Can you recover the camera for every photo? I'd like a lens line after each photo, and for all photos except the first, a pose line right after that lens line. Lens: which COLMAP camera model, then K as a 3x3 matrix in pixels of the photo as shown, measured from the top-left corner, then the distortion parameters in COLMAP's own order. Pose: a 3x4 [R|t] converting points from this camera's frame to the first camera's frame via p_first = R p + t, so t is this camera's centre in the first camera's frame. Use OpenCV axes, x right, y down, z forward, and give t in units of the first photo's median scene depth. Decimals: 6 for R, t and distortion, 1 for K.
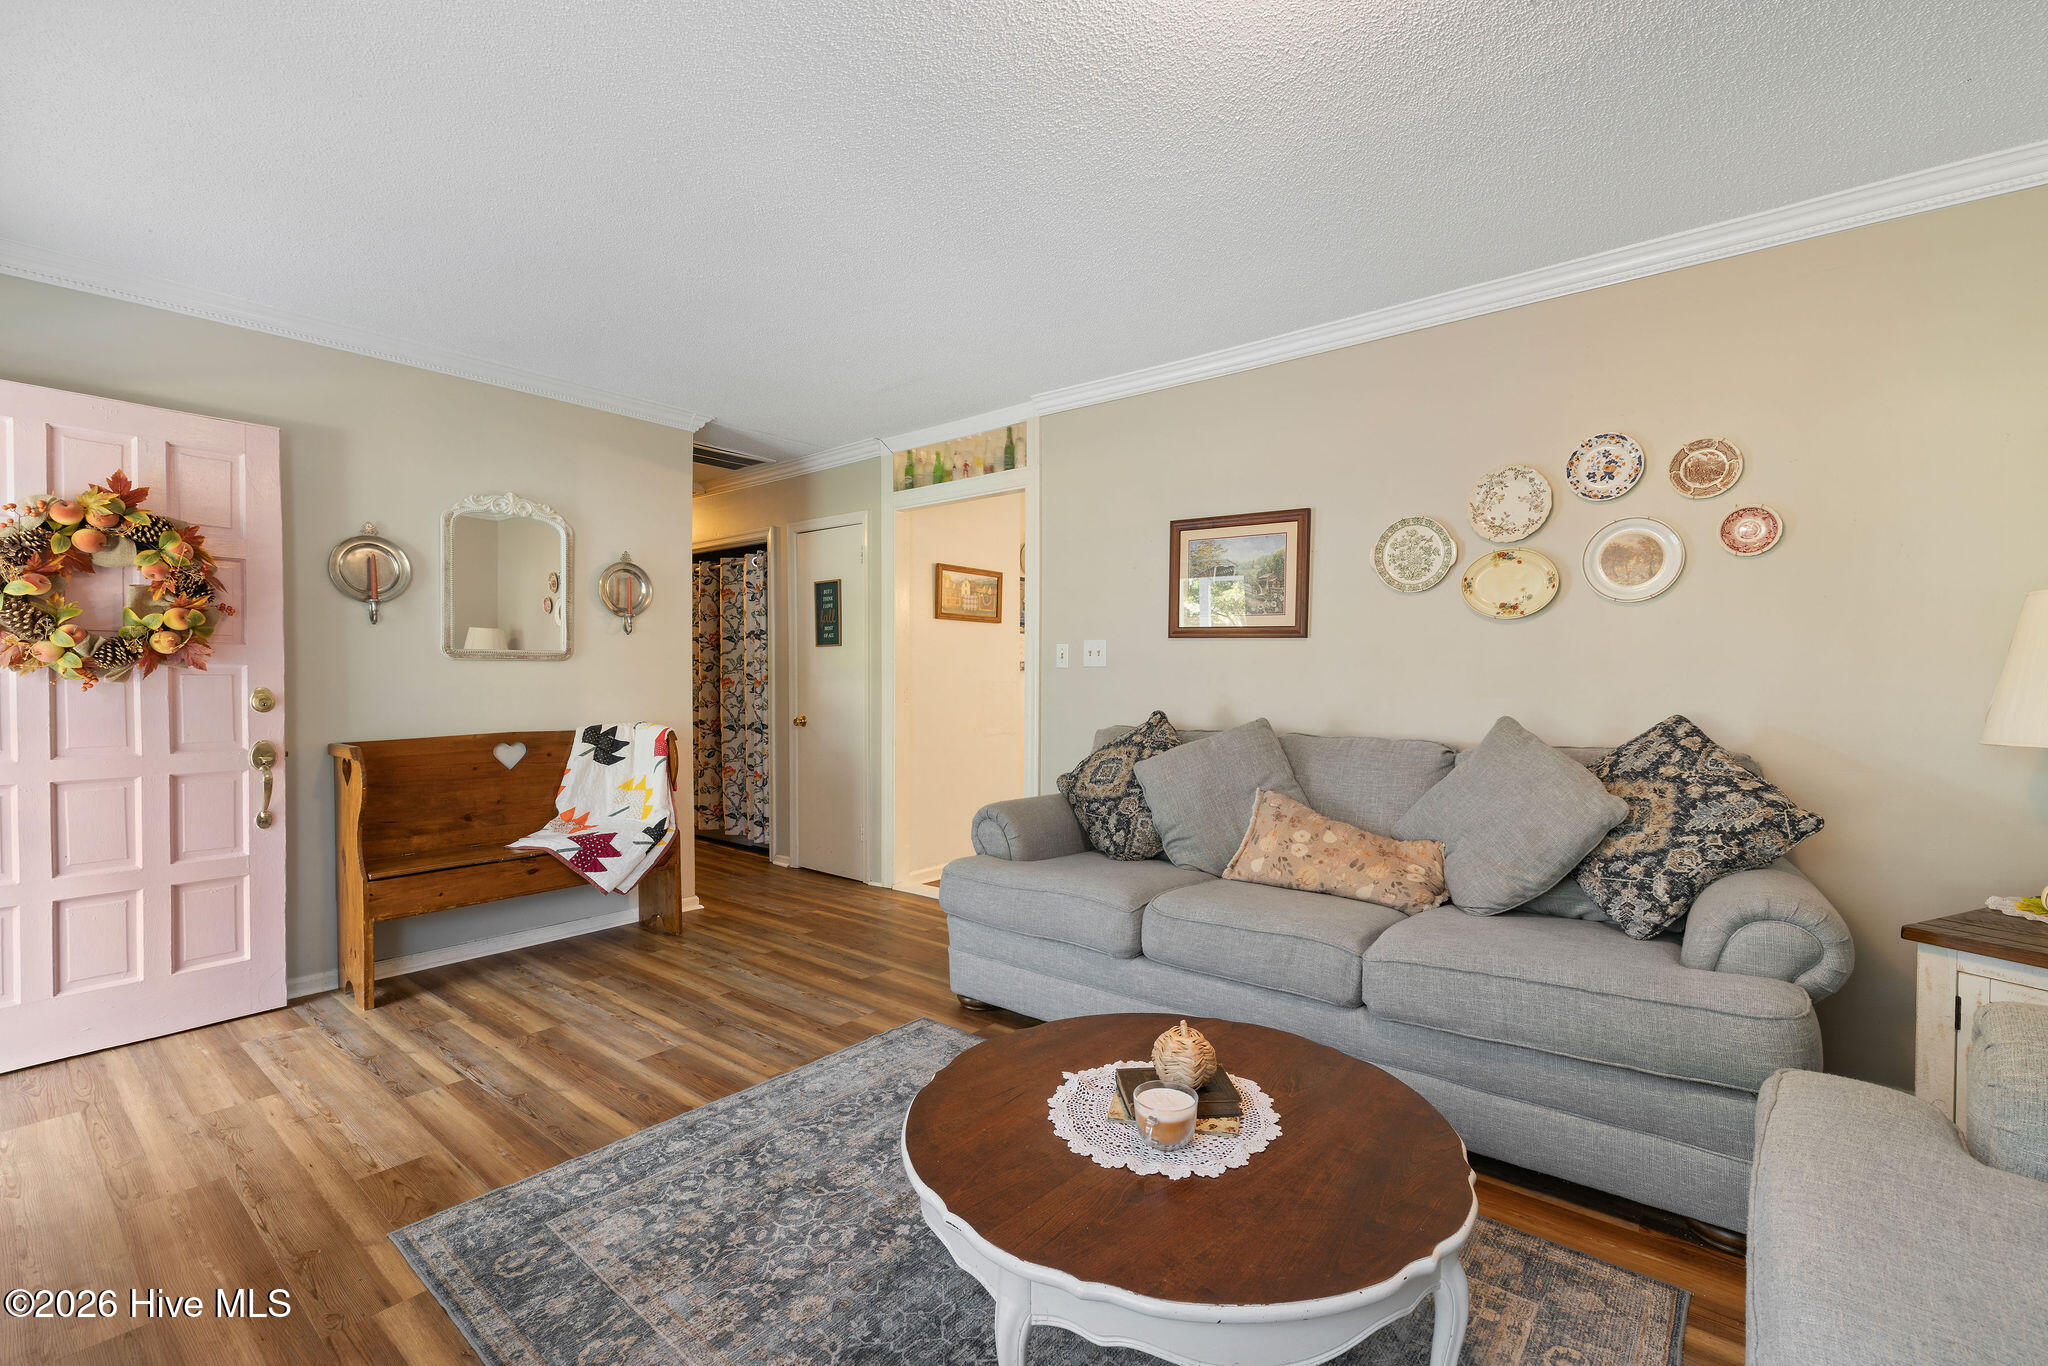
lens RADIAL K [[887.2, 0, 1027.2], [0, 887.2, 682.4], [0, 0, 1]] dist [0.000338, -0.000129]
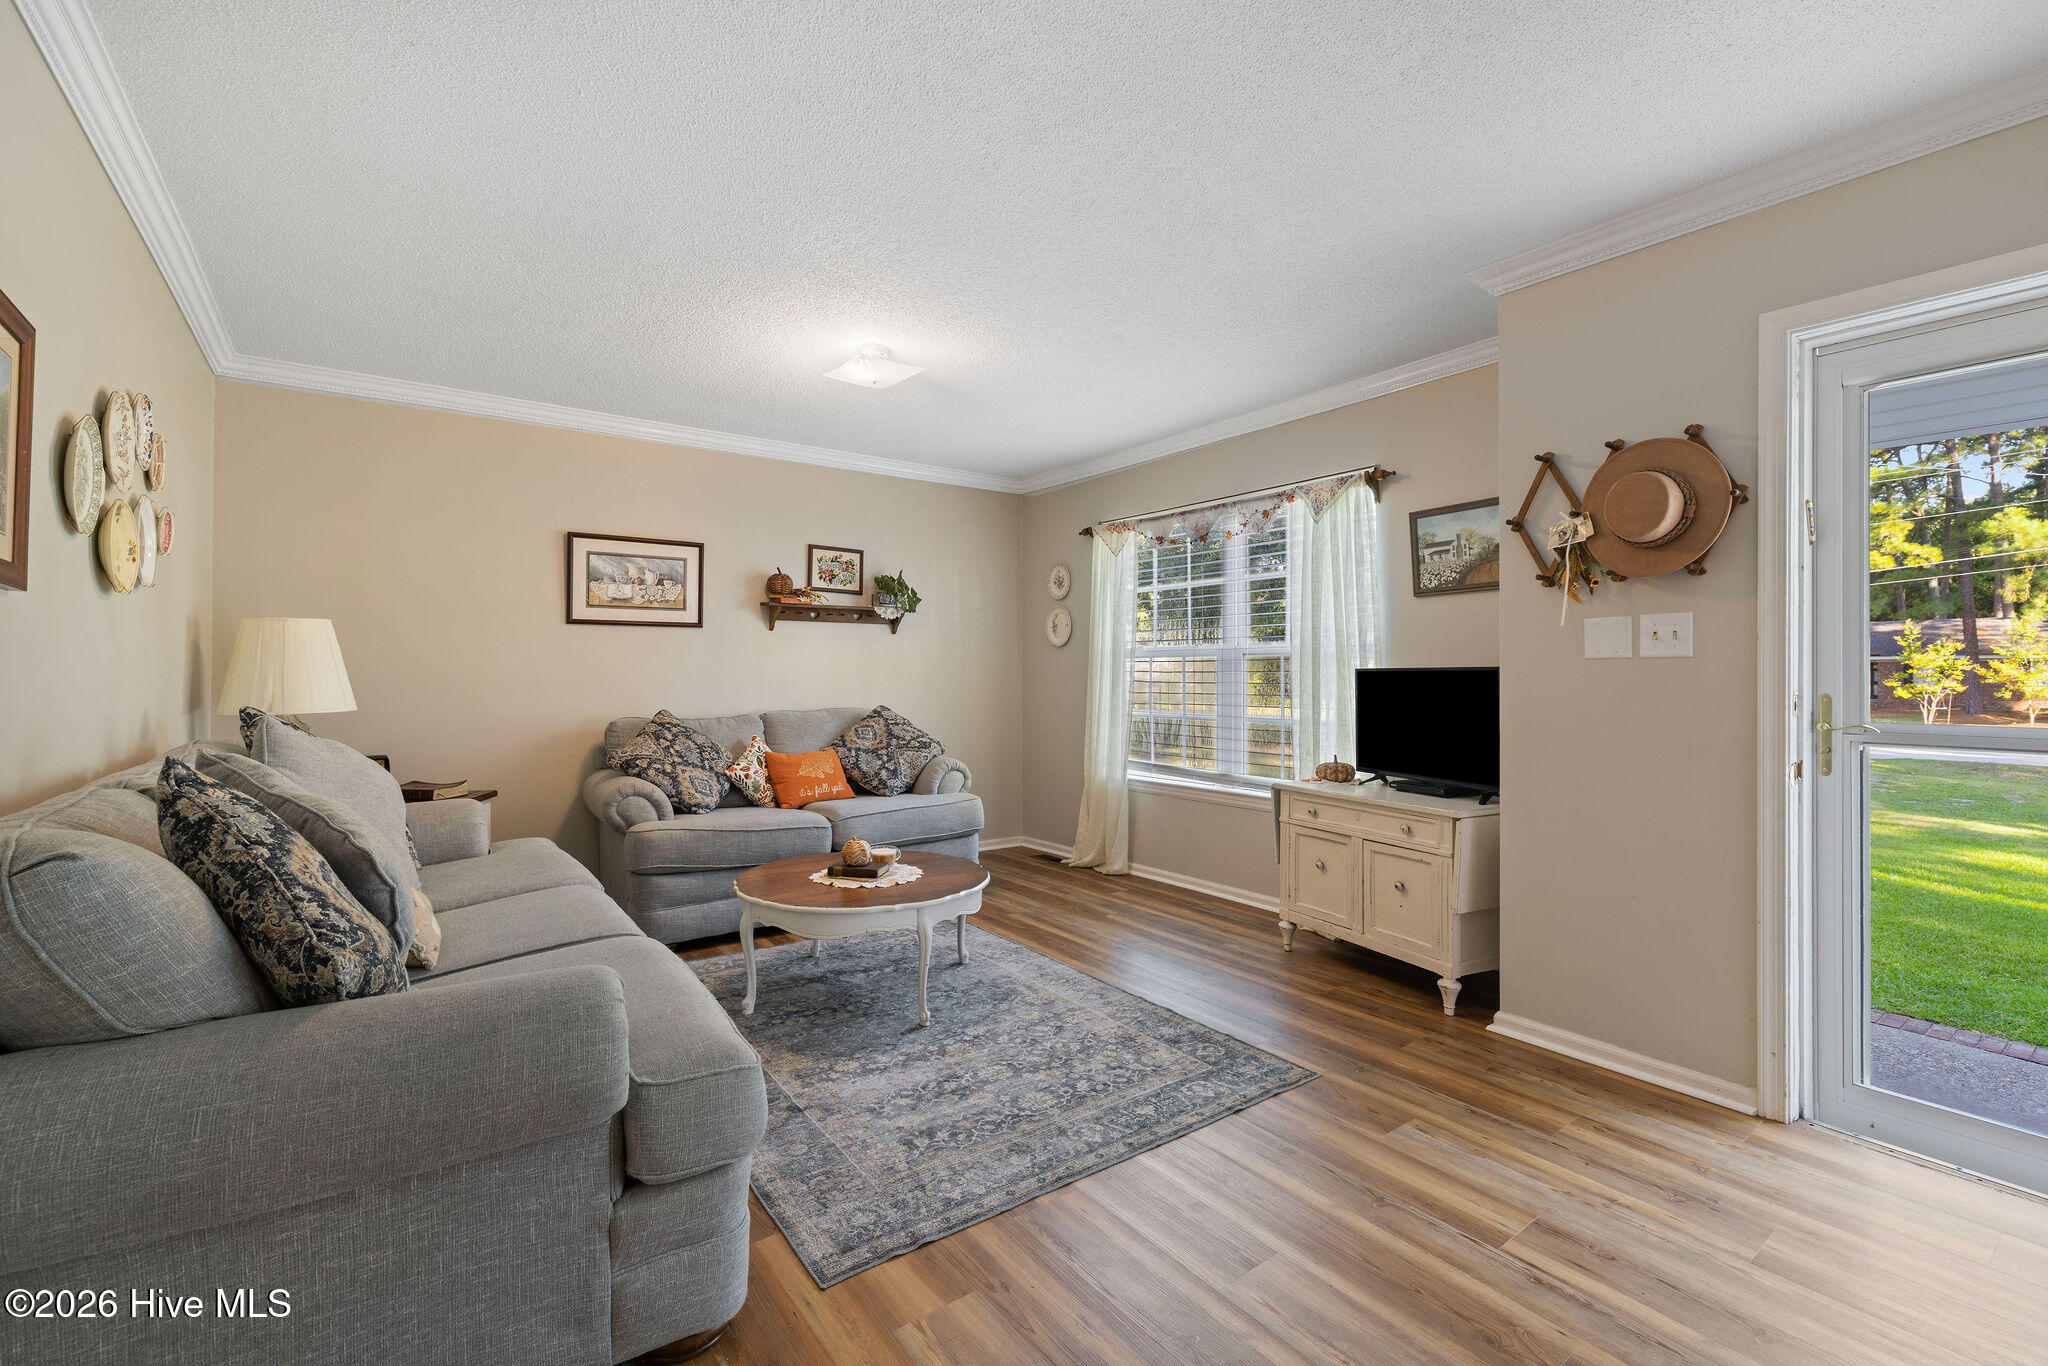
lens RADIAL K [[887.2, 0, 1022.1], [0, 887.2, 675.0], [0, 0, 1]] dist [0.000338, -0.000129]
pose [[-0.967453, -0.002006, 0.253045, -0.521325], [0.001532, 0.999904, 0.013787, -0.019325], [-0.253048, 0.013726, -0.967356, 2.074574]]
